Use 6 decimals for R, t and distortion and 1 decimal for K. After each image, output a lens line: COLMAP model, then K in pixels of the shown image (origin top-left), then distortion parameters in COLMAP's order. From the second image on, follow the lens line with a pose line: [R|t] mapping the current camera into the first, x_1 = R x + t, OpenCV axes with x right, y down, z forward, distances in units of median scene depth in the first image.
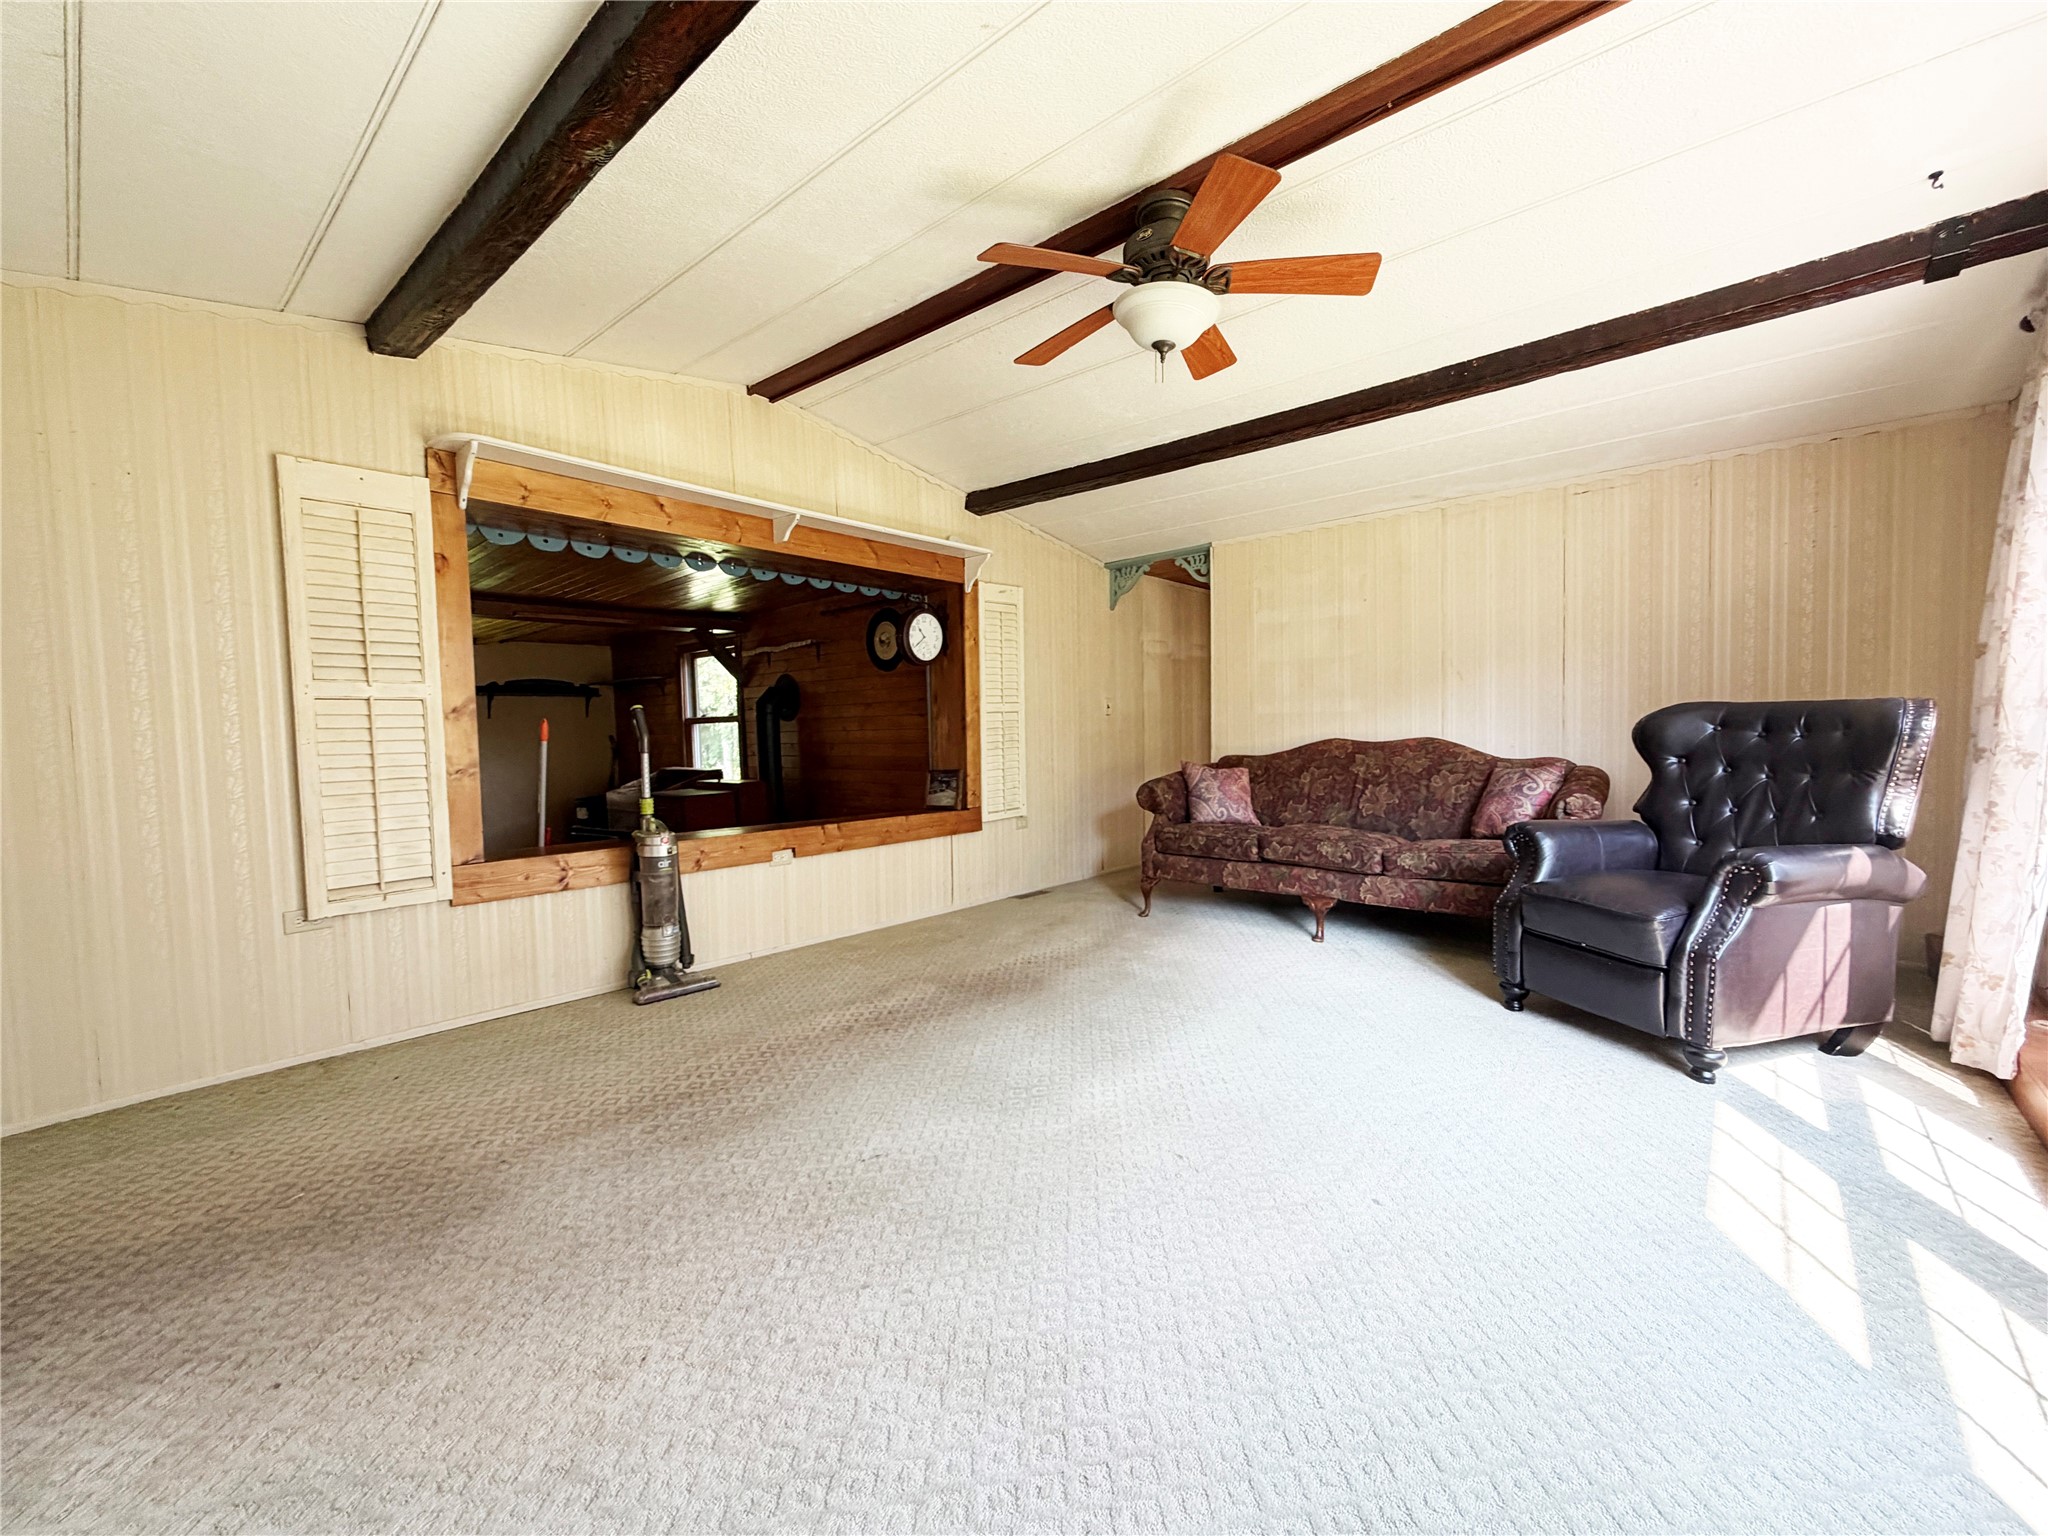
lens RADIAL K [[827.6, 0, 1024.3], [0, 827.6, 772.3], [0, 0, 1]] dist [-0.000854, 0.000326]
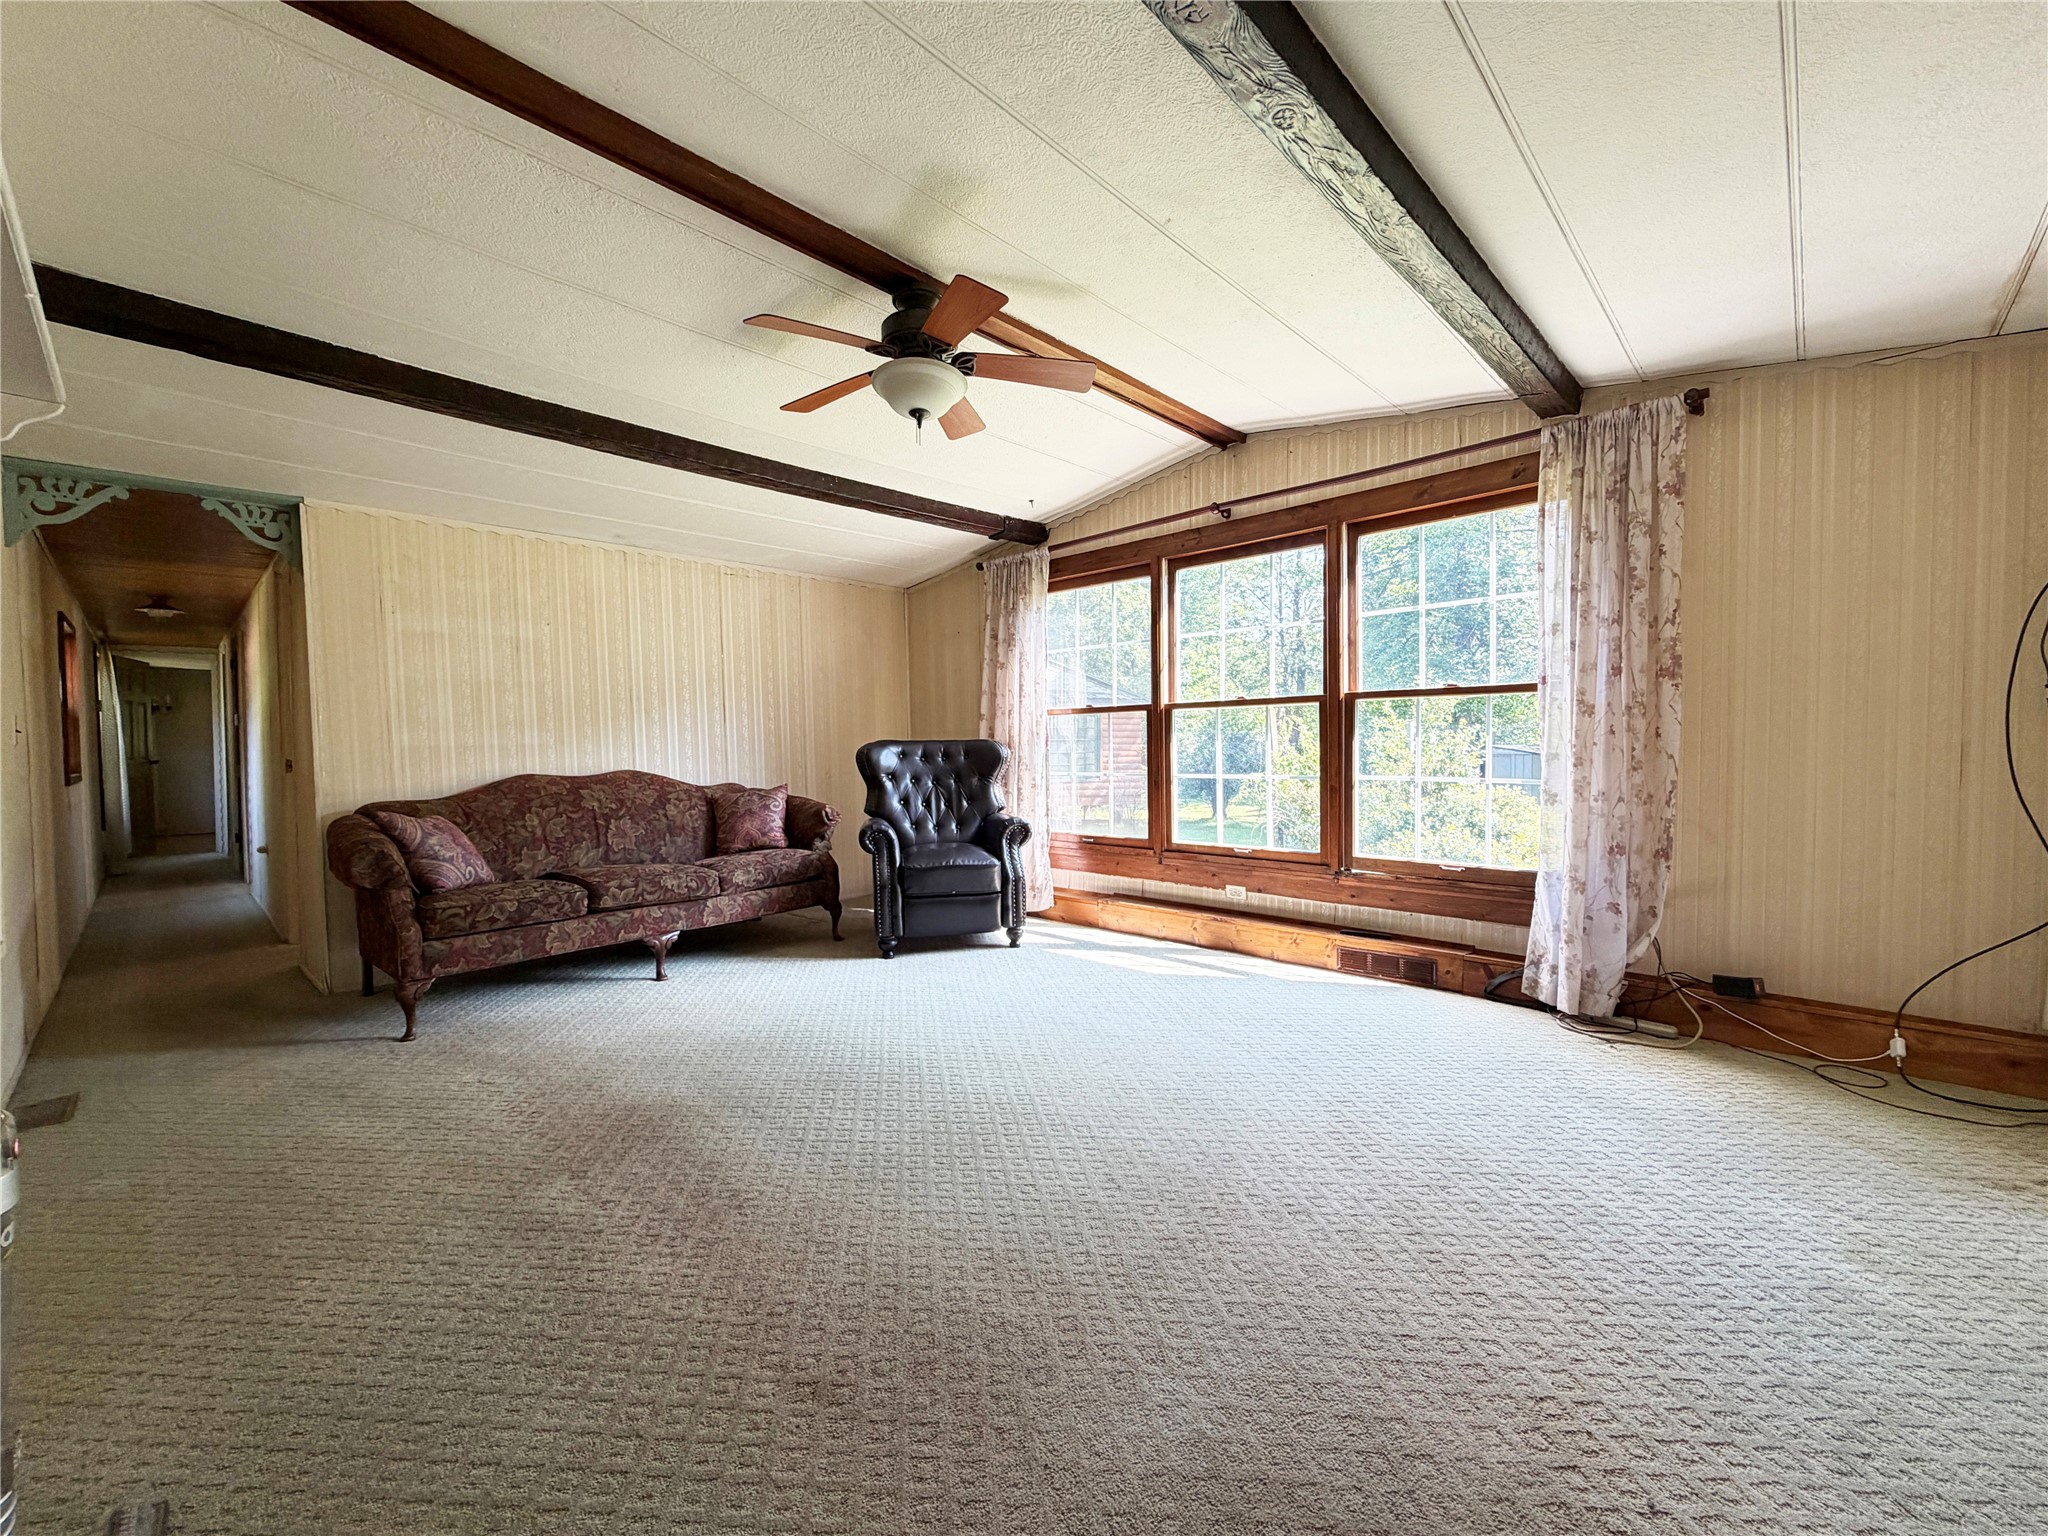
lens RADIAL K [[827.6, 0, 1028.8], [0, 827.6, 766.3], [0, 0, 1]] dist [-0.000854, 0.000326]
pose [[0.042158, -0.012503, 0.999033, -0.596780], [0.071840, 0.997371, 0.009450, -0.023526], [-0.996525, 0.071373, 0.042945, 0.521957]]
